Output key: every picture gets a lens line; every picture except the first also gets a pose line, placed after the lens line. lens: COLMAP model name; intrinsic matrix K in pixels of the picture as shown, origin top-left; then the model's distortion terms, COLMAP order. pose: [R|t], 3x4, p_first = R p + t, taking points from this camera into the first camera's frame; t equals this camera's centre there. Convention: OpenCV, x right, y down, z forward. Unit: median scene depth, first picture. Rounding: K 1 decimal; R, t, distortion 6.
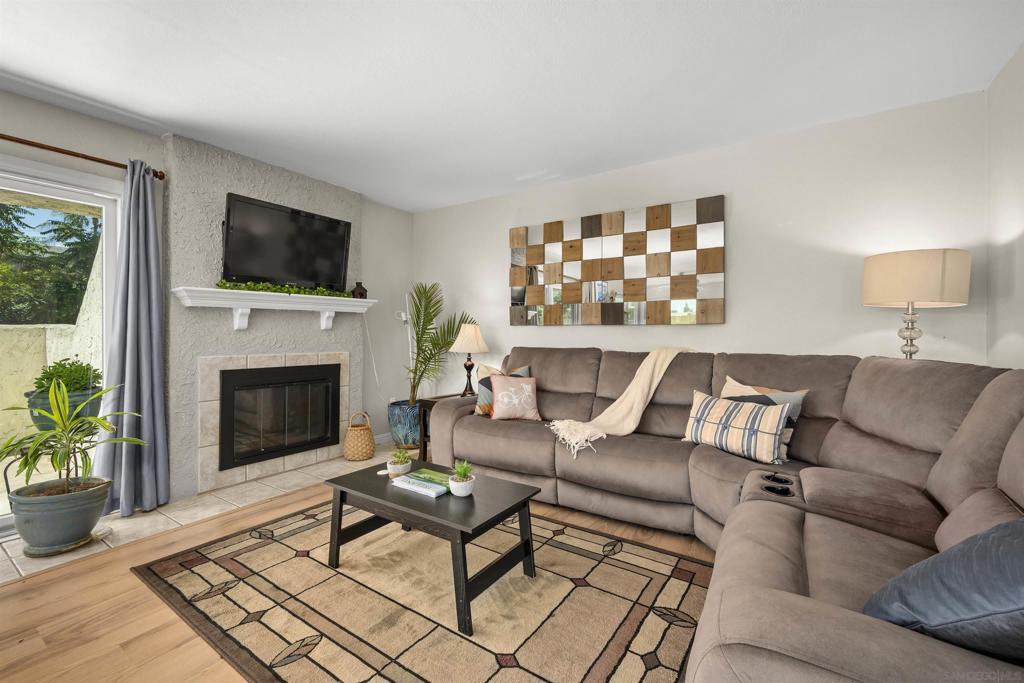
lens RADIAL K [[437.8, 0, 510.9], [0, 437.8, 334.4], [0, 0, 1]] dist [-0.001705, -0.000521]
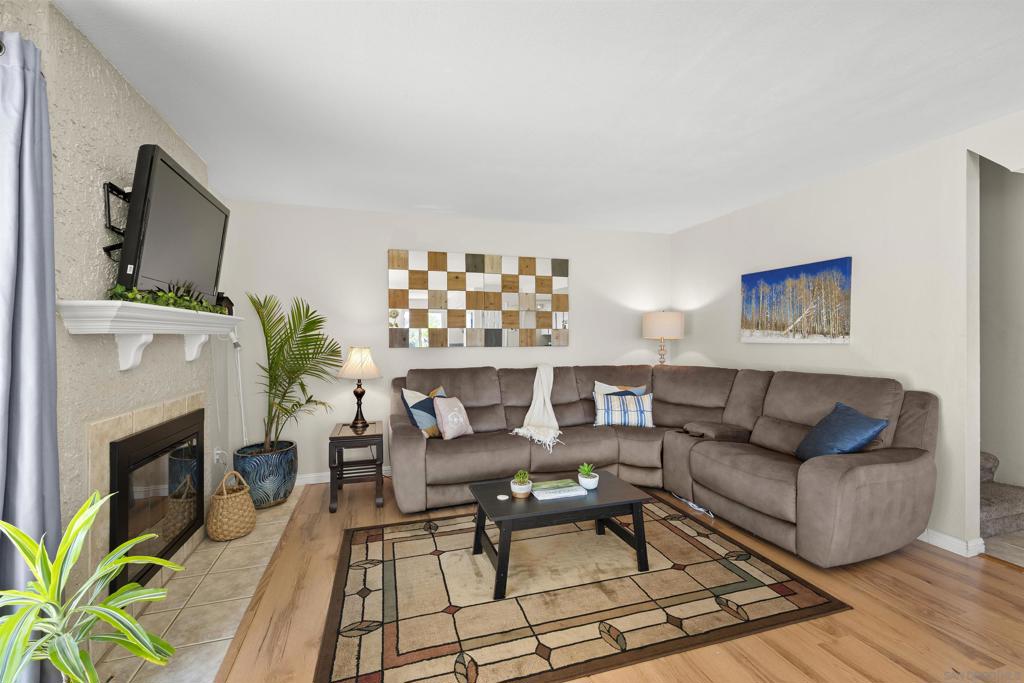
lens RADIAL K [[437.8, 0, 513.5], [0, 437.8, 341.9], [0, 0, 1]] dist [-0.001705, -0.000521]
pose [[0.617988, -0.010592, 0.786116, -0.765213], [0.008915, 0.999939, 0.006465, -0.048201], [-0.786137, 0.003013, 0.618045, 0.221217]]
